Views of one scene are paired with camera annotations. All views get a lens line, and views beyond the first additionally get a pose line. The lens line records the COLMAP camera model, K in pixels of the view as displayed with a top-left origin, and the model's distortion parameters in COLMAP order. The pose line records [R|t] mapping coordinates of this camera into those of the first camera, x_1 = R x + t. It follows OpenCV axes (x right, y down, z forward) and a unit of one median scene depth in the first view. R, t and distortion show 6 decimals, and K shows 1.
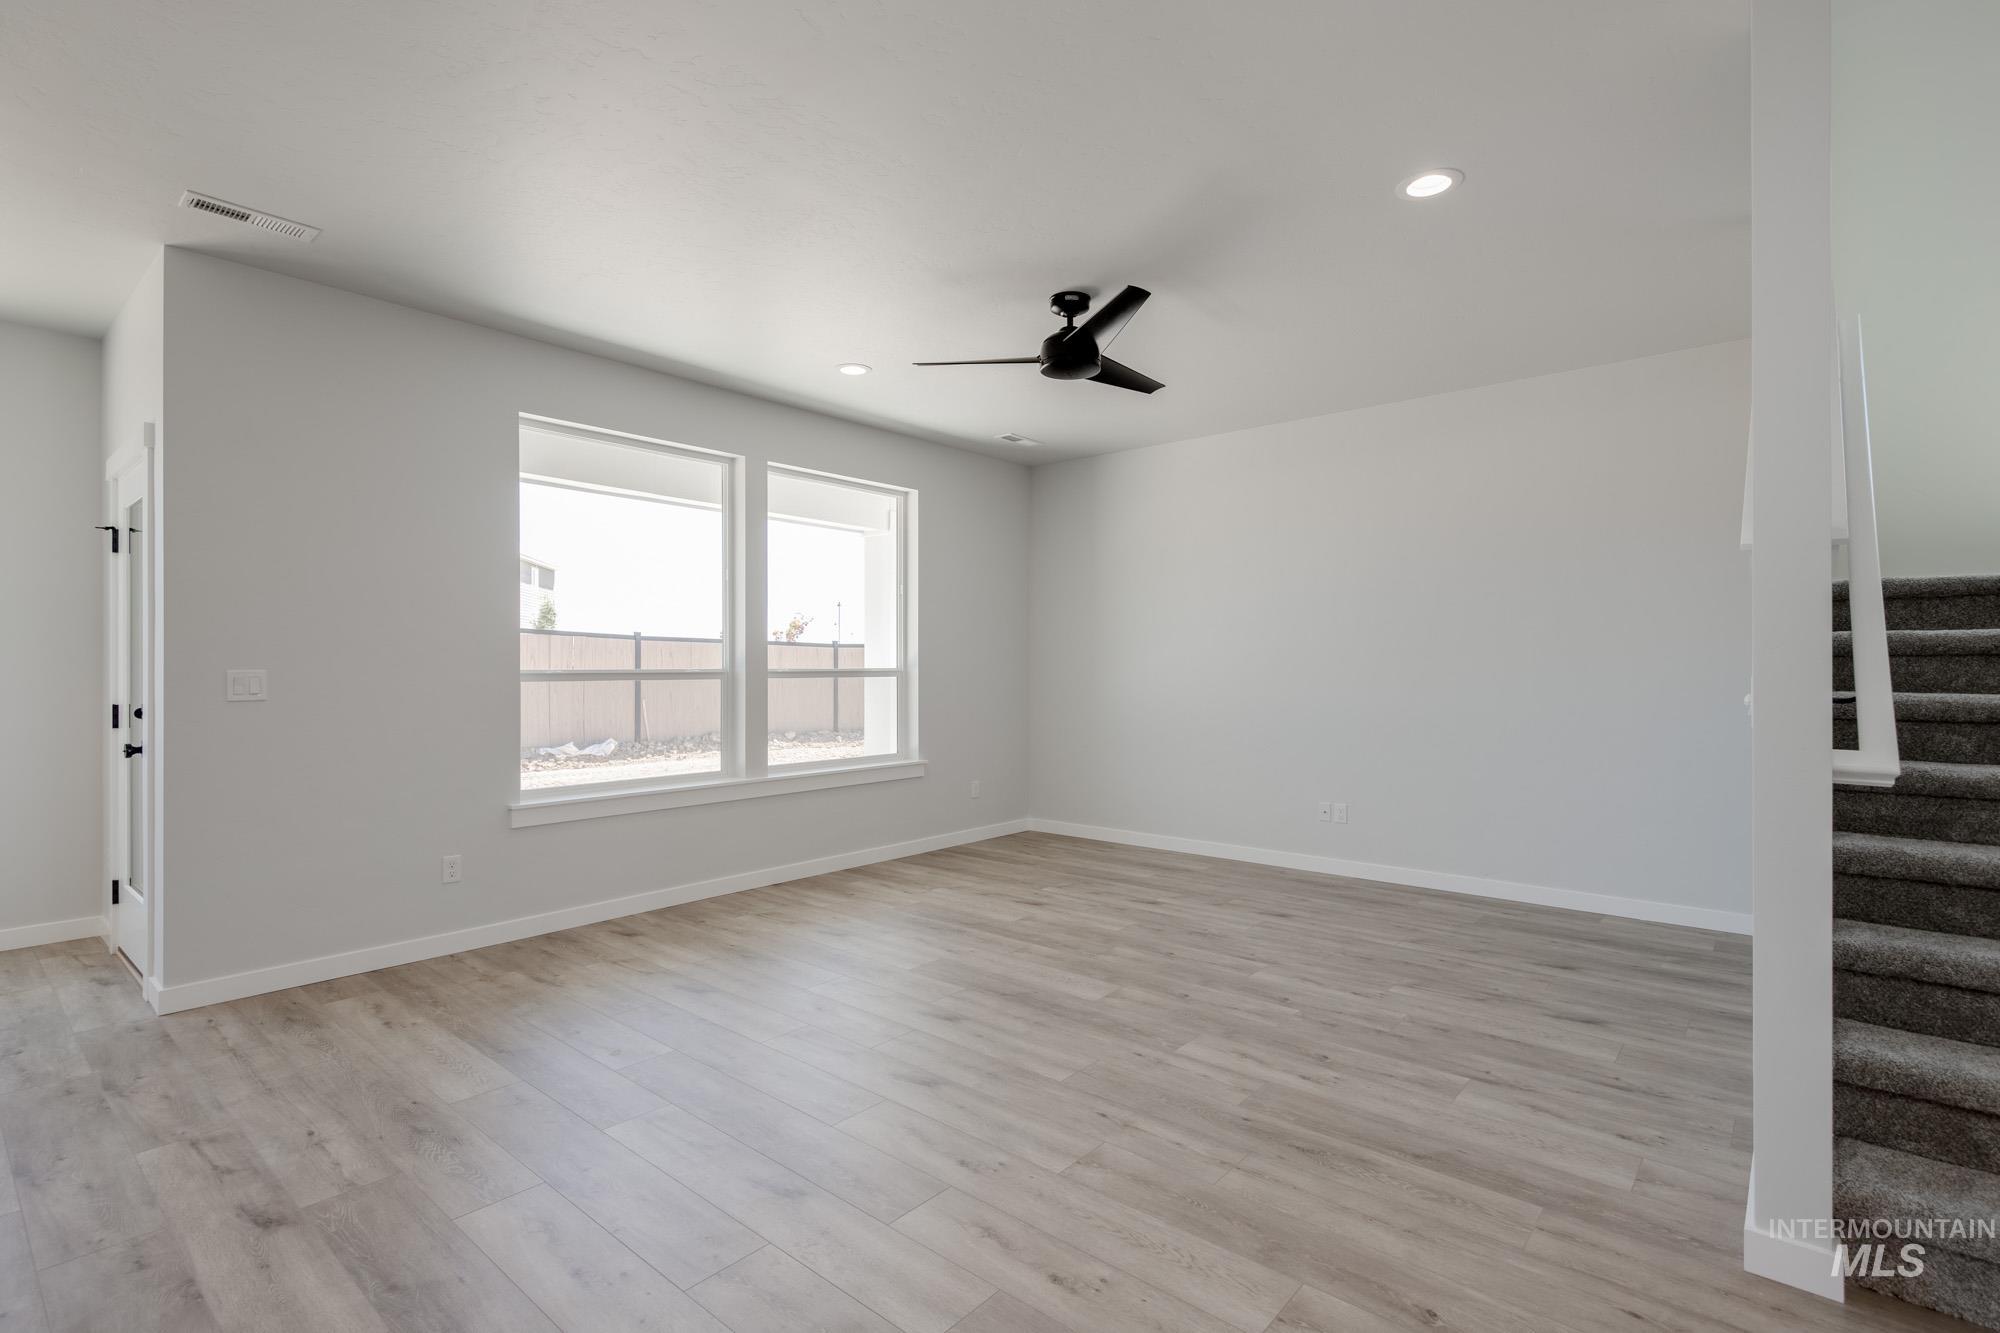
lens RADIAL K [[929.9, 0, 1022.3], [0, 929.9, 669.8], [0, 0, 1]] dist [0.005736, 0.000255]
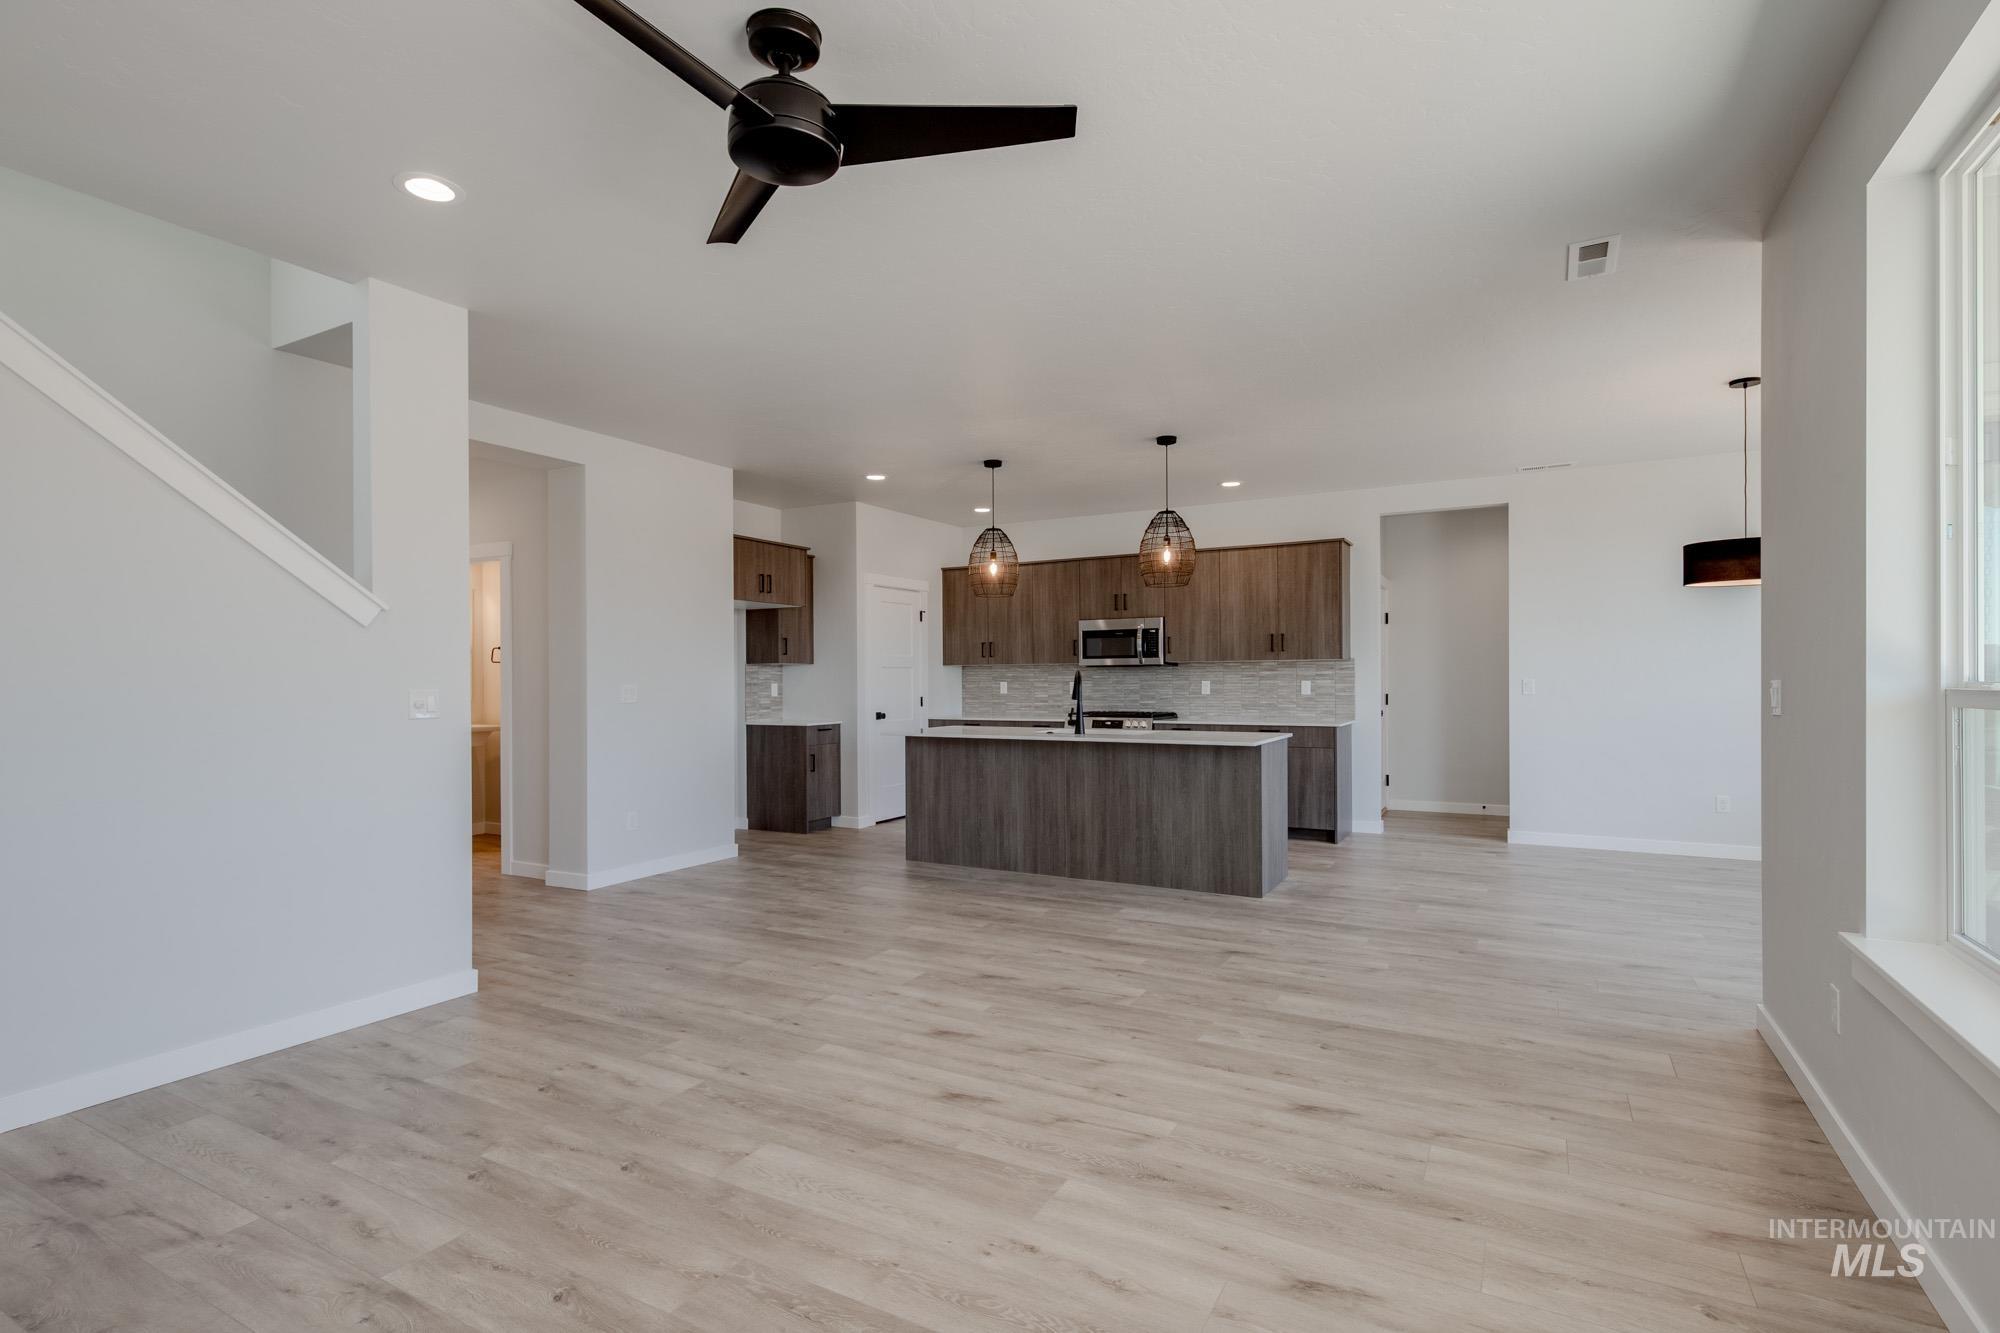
lens RADIAL K [[940.1, 0, 1001.7], [0, 940.1, 674.3], [0, 0, 1]] dist [0.012416, -0.000106]
pose [[-0.982782, 0.004320, -0.184716, 0.030472], [0.004940, 0.999984, -0.002897, -0.003018], [0.184700, -0.003760, -0.982788, 1.560725]]
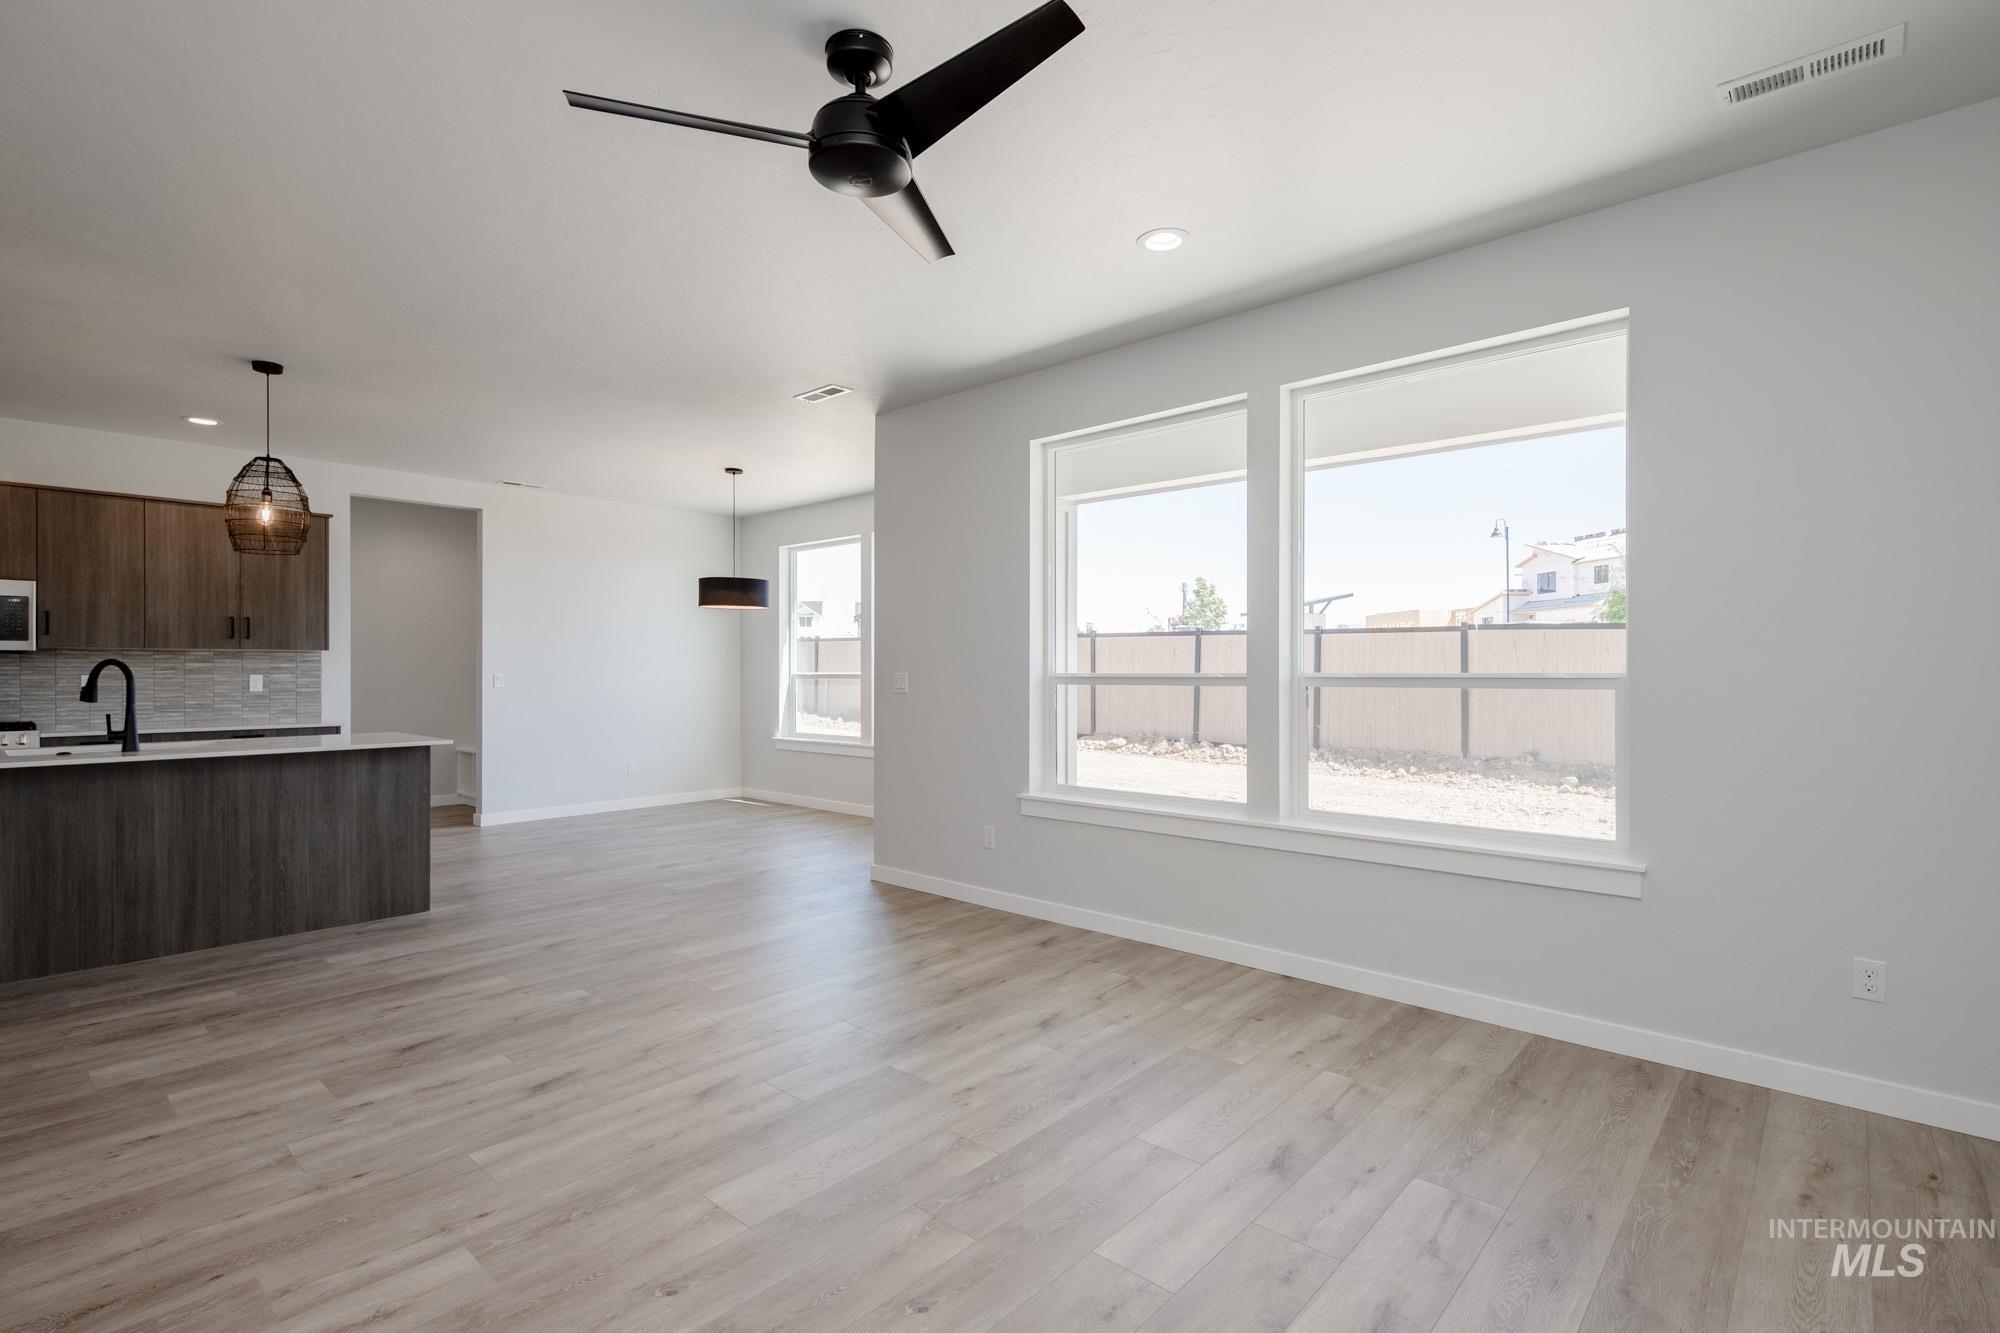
lens RADIAL K [[949.1, 0, 985.1], [0, 949.1, 670.7], [0, 0, 1]] dist [0.001989, -0.000482]
pose [[-0.048253, 0.002081, -0.998833, 0.642675], [-0.002412, 0.999995, 0.002200, -0.006161], [0.998832, 0.002515, -0.048247, 1.091944]]
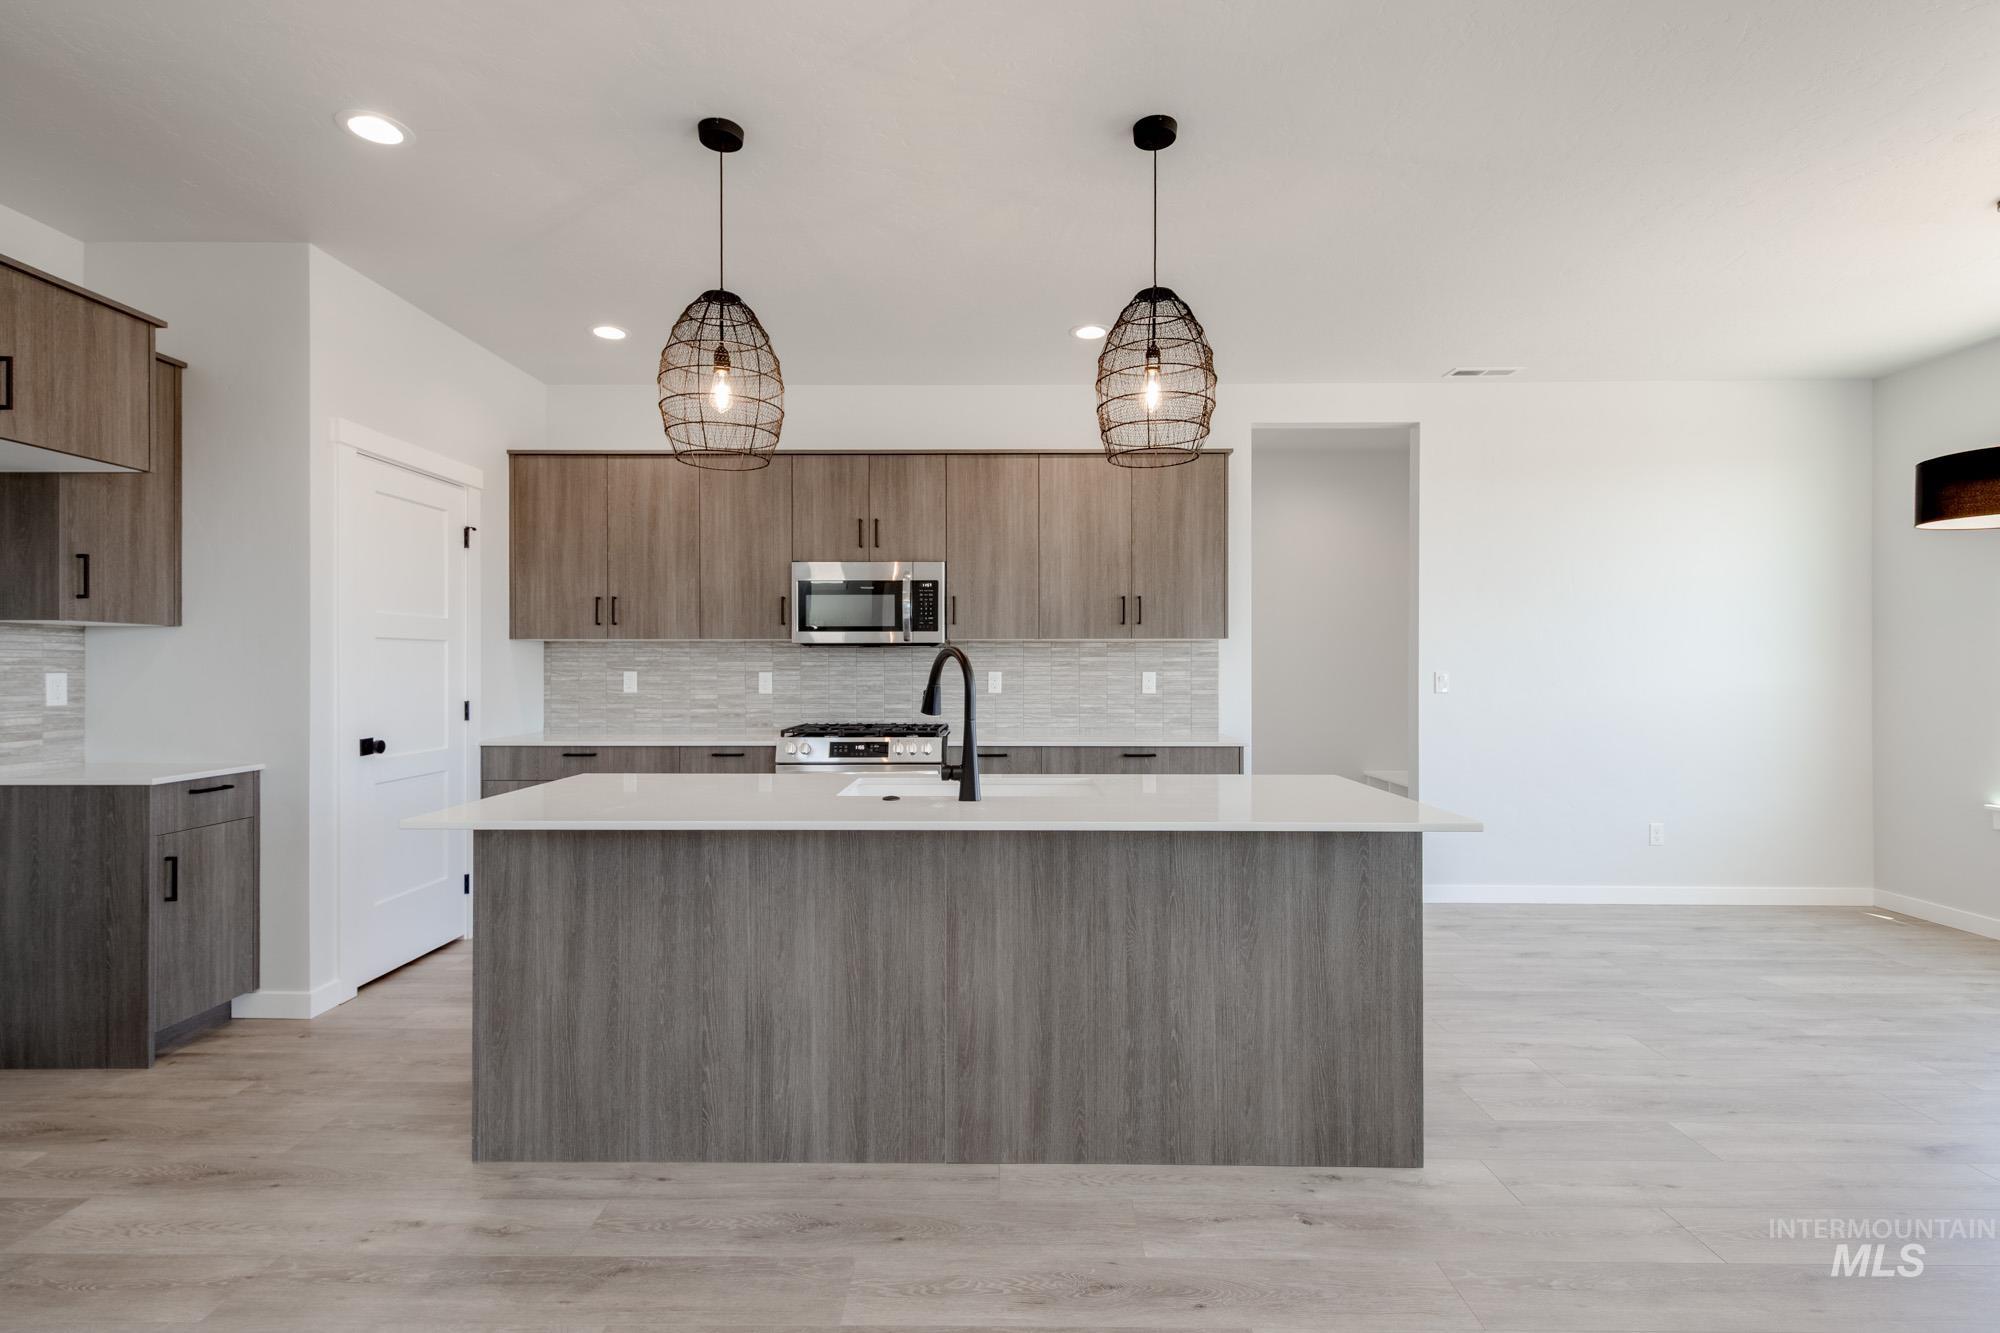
lens RADIAL K [[916.9, 0, 974.2], [0, 916.9, 665.9], [0, 0, 1]] dist [0.002815, 0.000103]
pose [[-0.781042, -0.000559, -0.624479, 0.006577], [-0.001801, 0.999997, 0.001358, -0.001483], [0.624476, 0.002185, -0.781041, 0.561569]]
